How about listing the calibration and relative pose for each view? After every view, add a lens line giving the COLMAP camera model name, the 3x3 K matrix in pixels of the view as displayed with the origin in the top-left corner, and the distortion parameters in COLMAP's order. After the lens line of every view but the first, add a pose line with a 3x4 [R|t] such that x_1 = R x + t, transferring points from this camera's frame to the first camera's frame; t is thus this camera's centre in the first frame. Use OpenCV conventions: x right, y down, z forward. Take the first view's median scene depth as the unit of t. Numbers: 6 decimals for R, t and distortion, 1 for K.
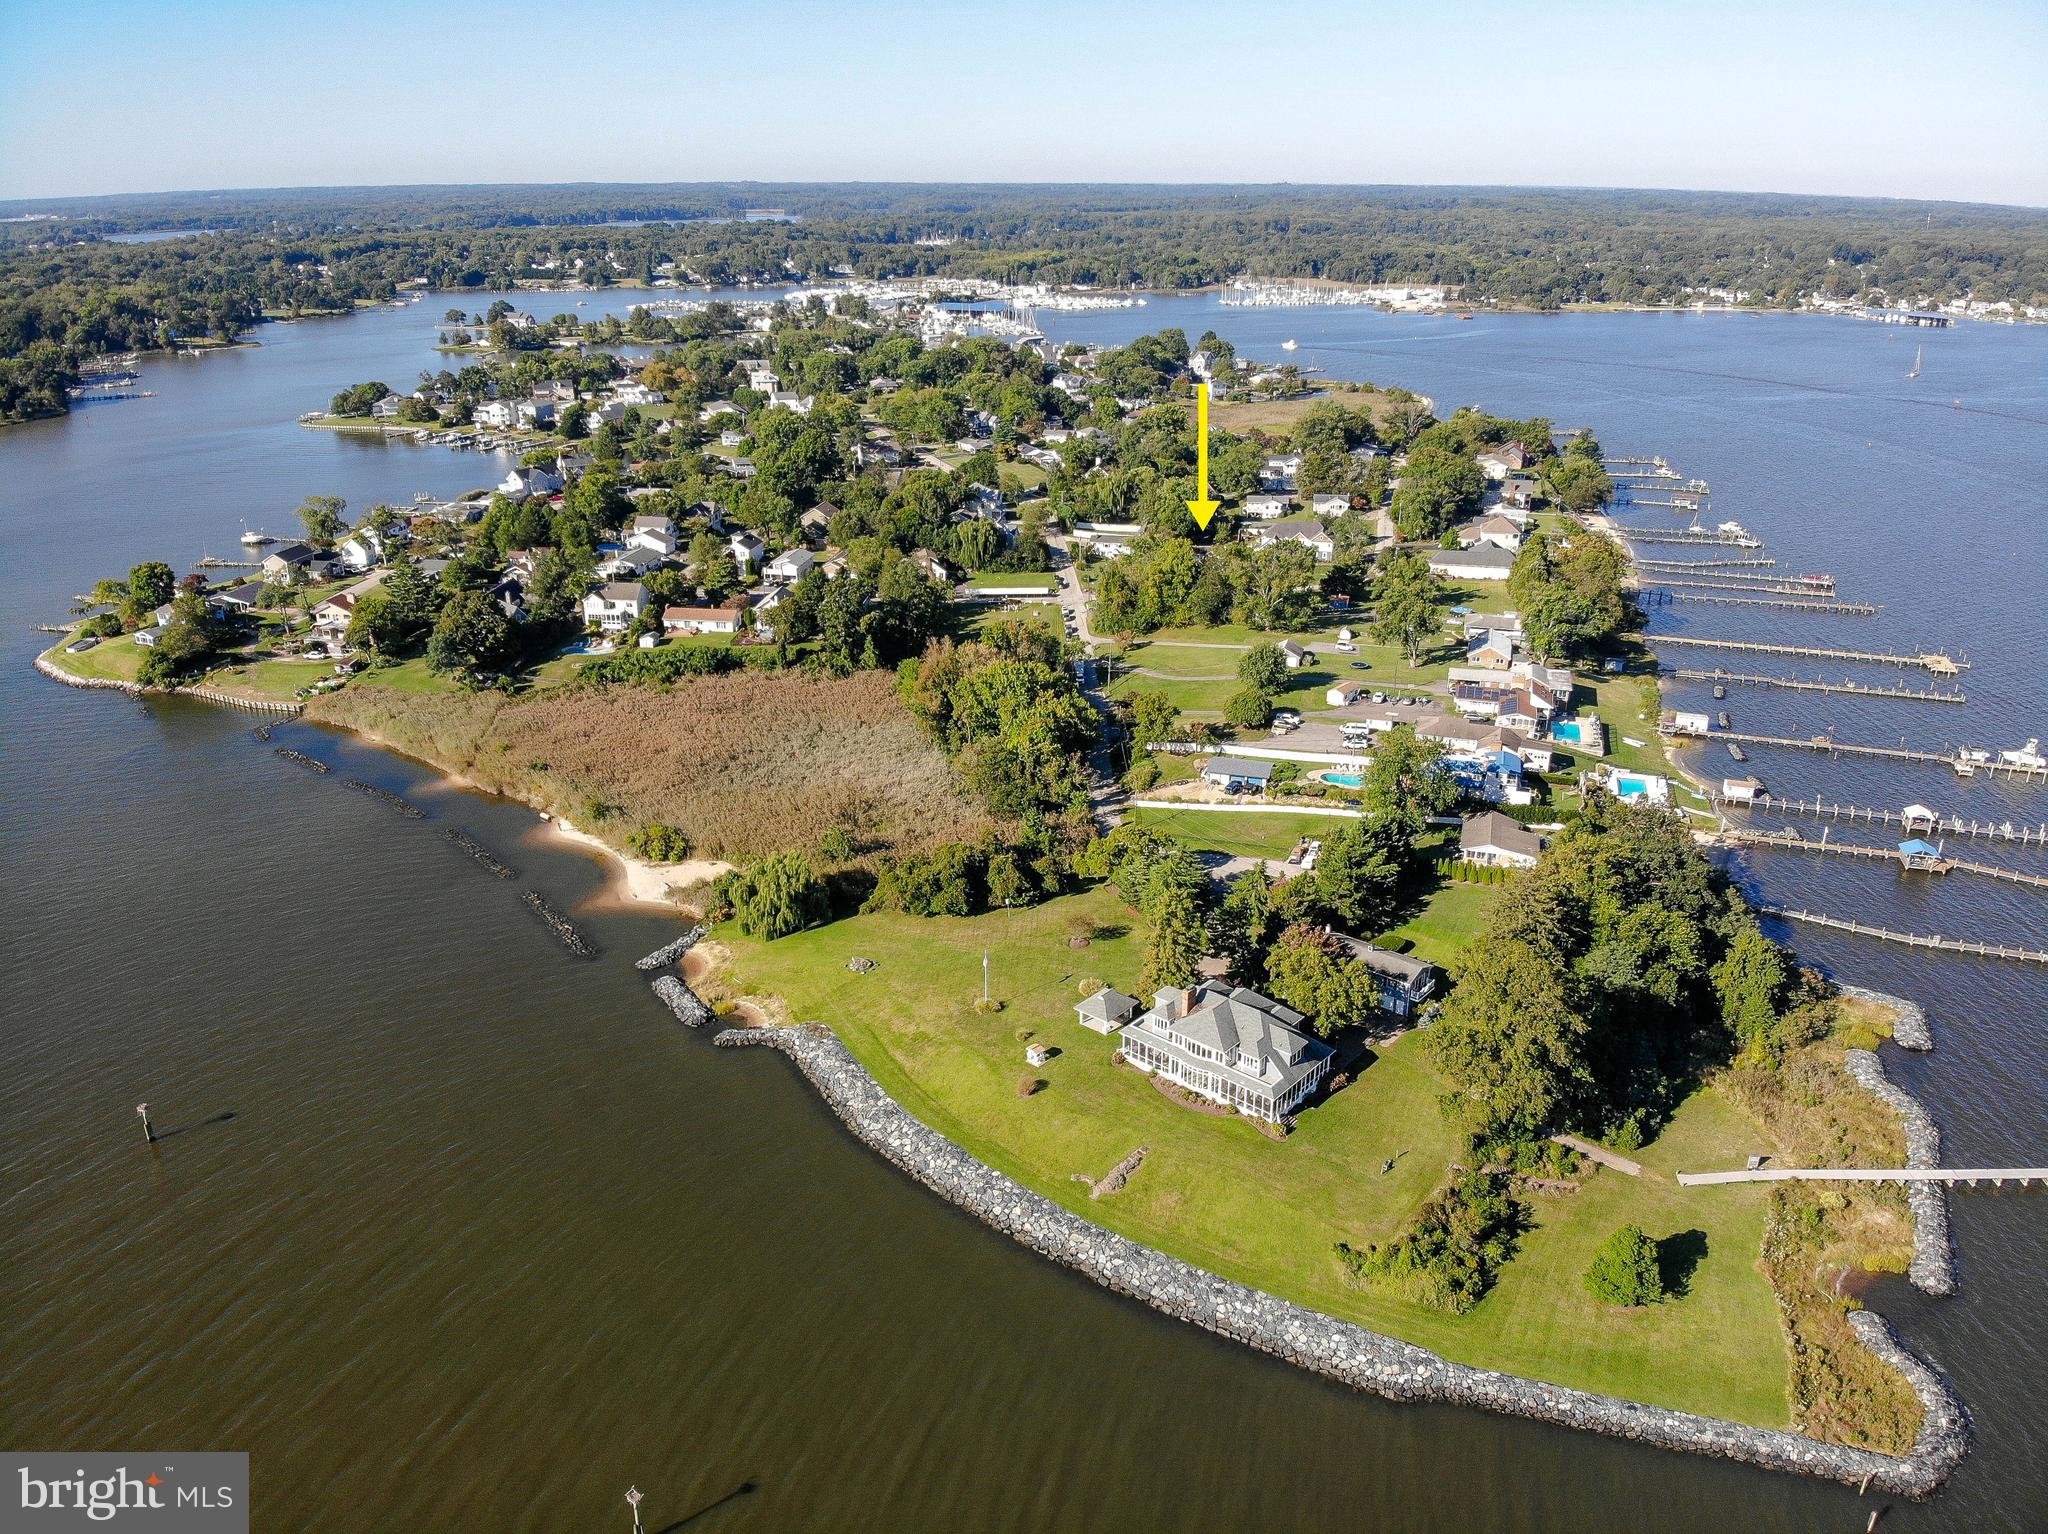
lens RADIAL K [[1475.1, 0, 1020.8], [0, 1475.1, 785.7], [0, 0, 1]] dist [0.094552, -0.232326]
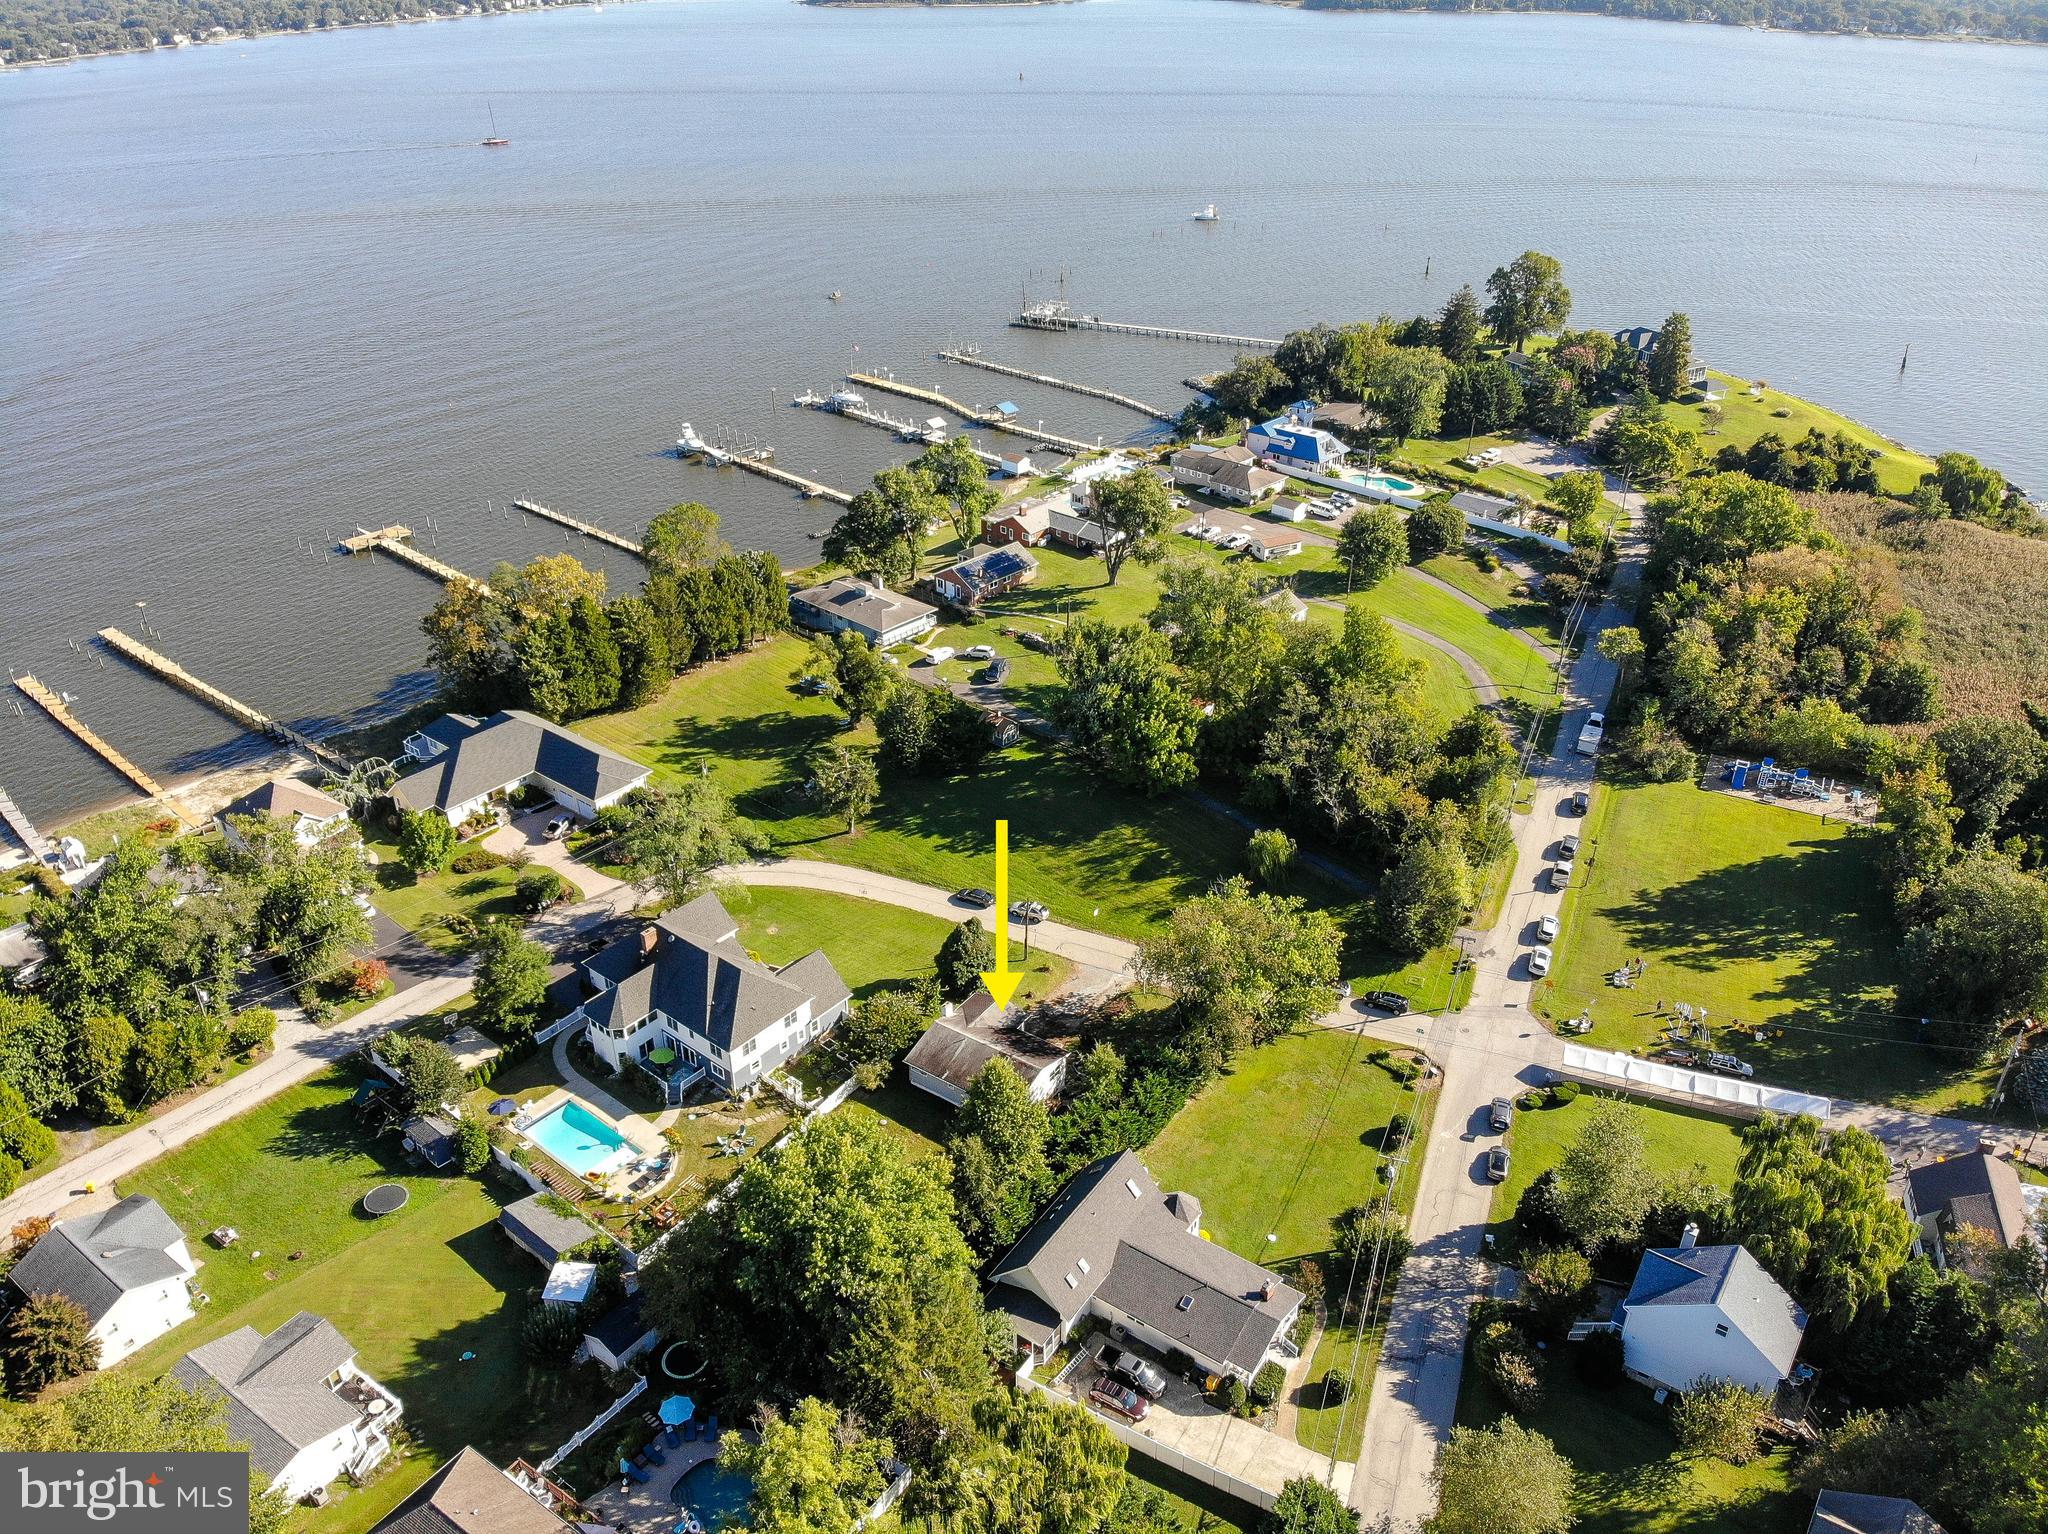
lens RADIAL K [[1465.6, 0, 1024.0], [0, 1465.6, 767.0], [0, 0, 1]] dist [0.155760, -0.346708]
pose [[-0.901343, -0.225995, 0.369470, 0.005645], [0.137111, 0.660301, 0.738379, -0.132914], [-0.410831, 0.716191, -0.564171, 0.355077]]
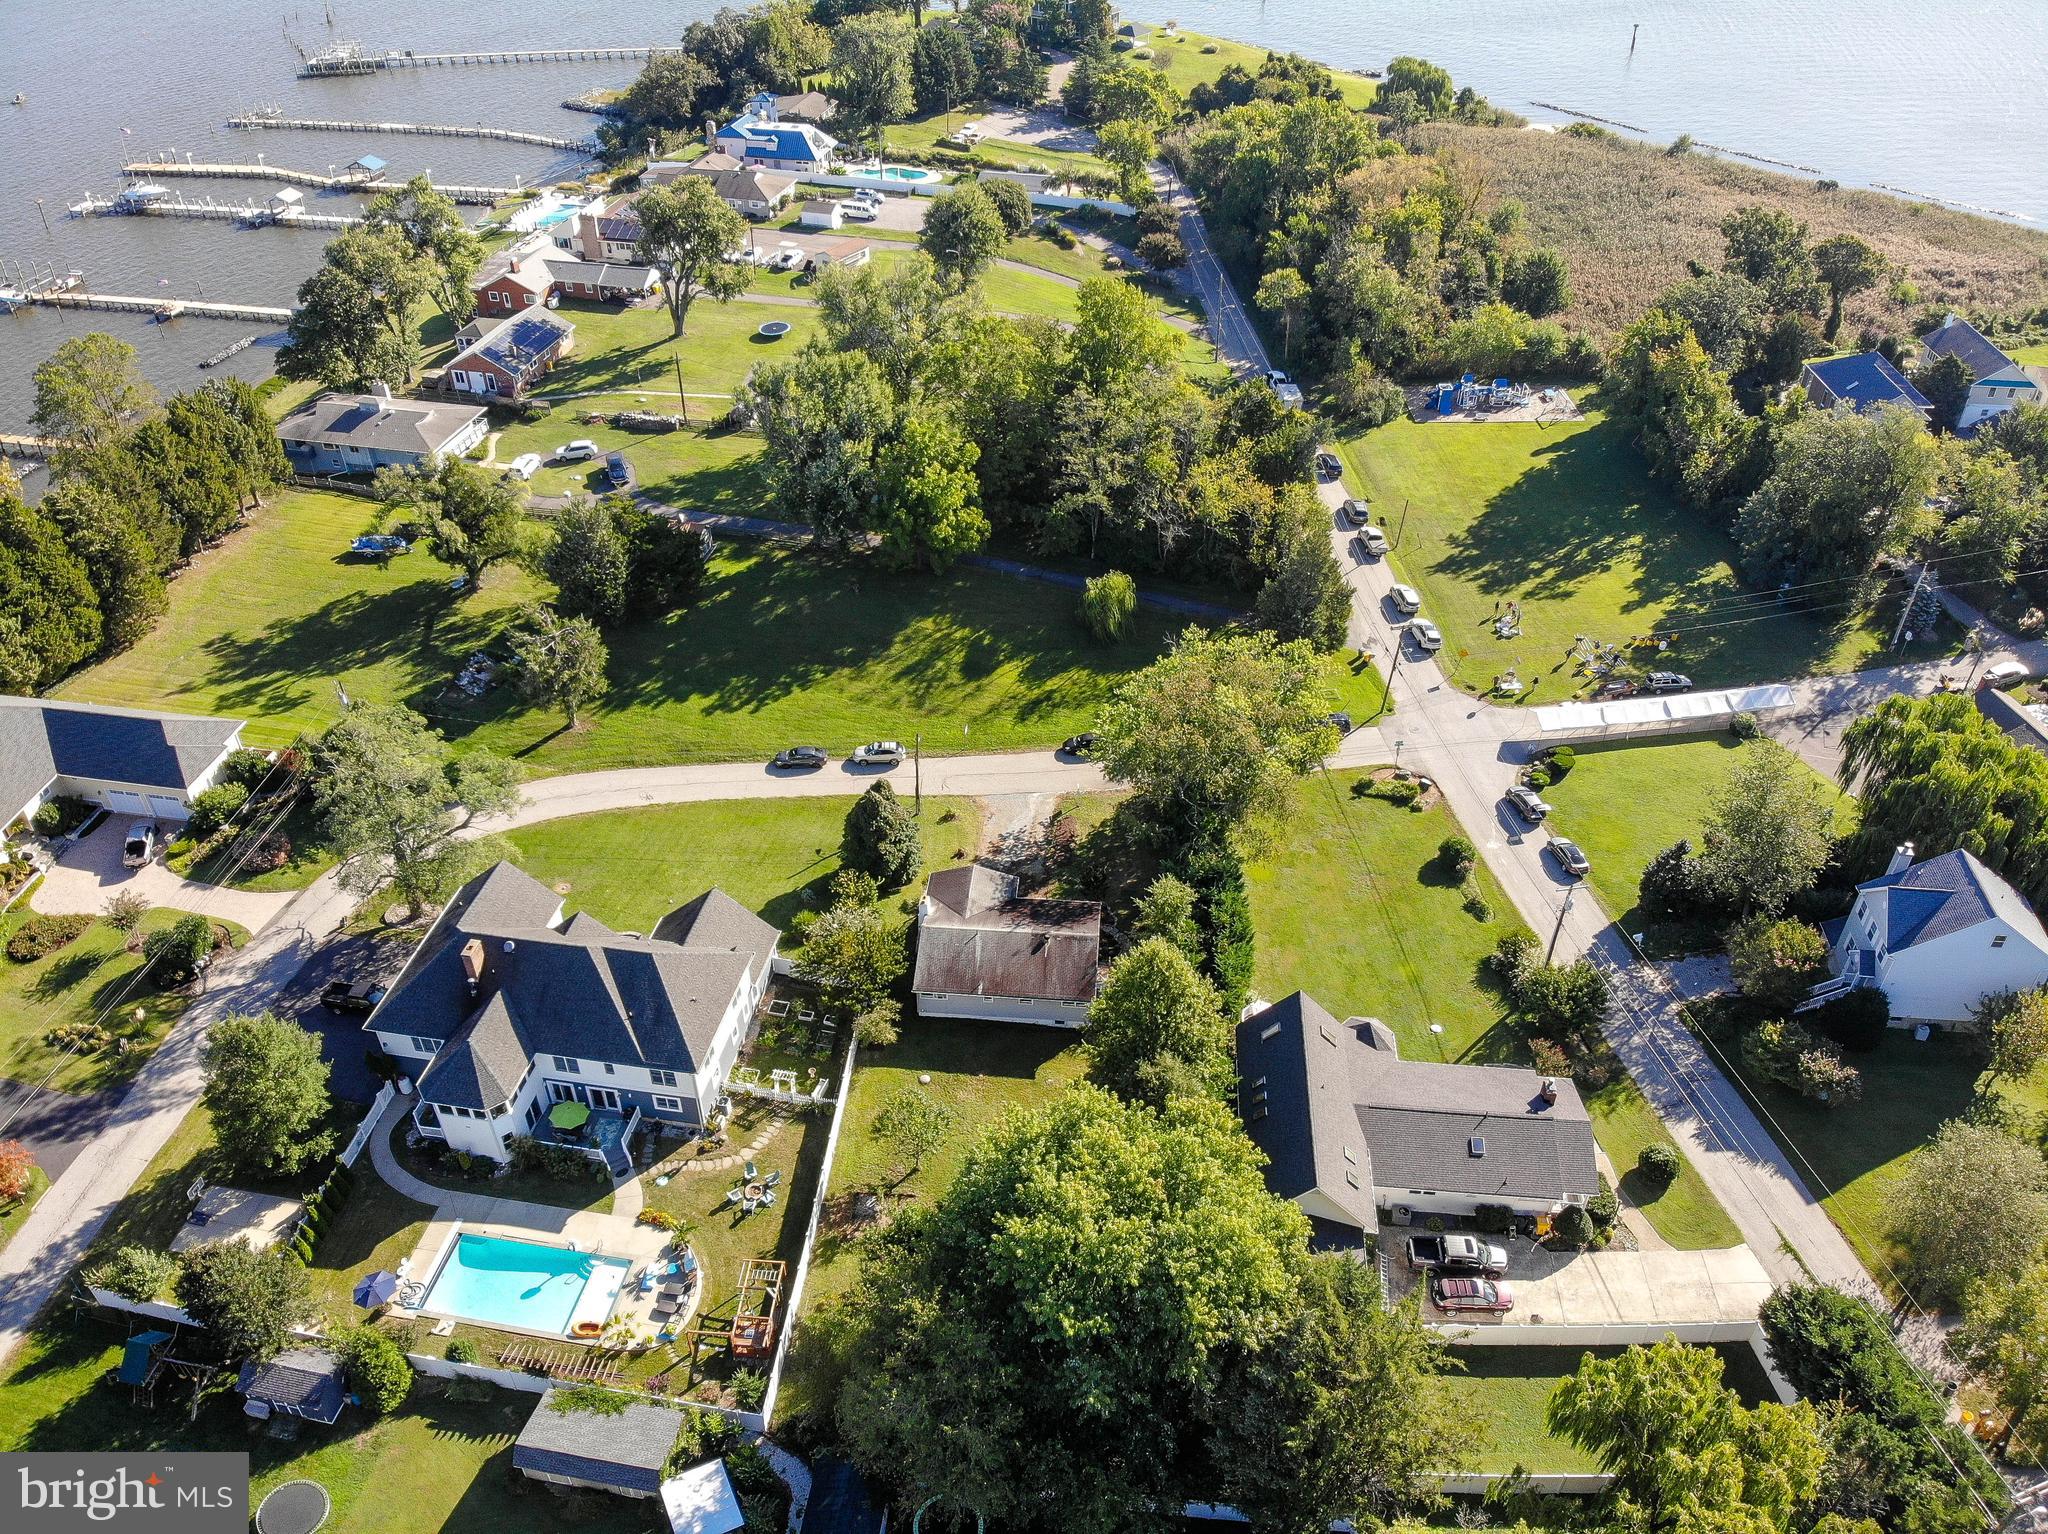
lens RADIAL K [[1475.1, 0, 1020.8], [0, 1475.1, 785.7], [0, 0, 1]] dist [0.094552, -0.232326]
pose [[-0.998108, 0.026538, -0.055459, 0.042371], [-0.033629, 0.519480, 0.853820, -0.114501], [0.051469, 0.854070, -0.517605, 0.345564]]
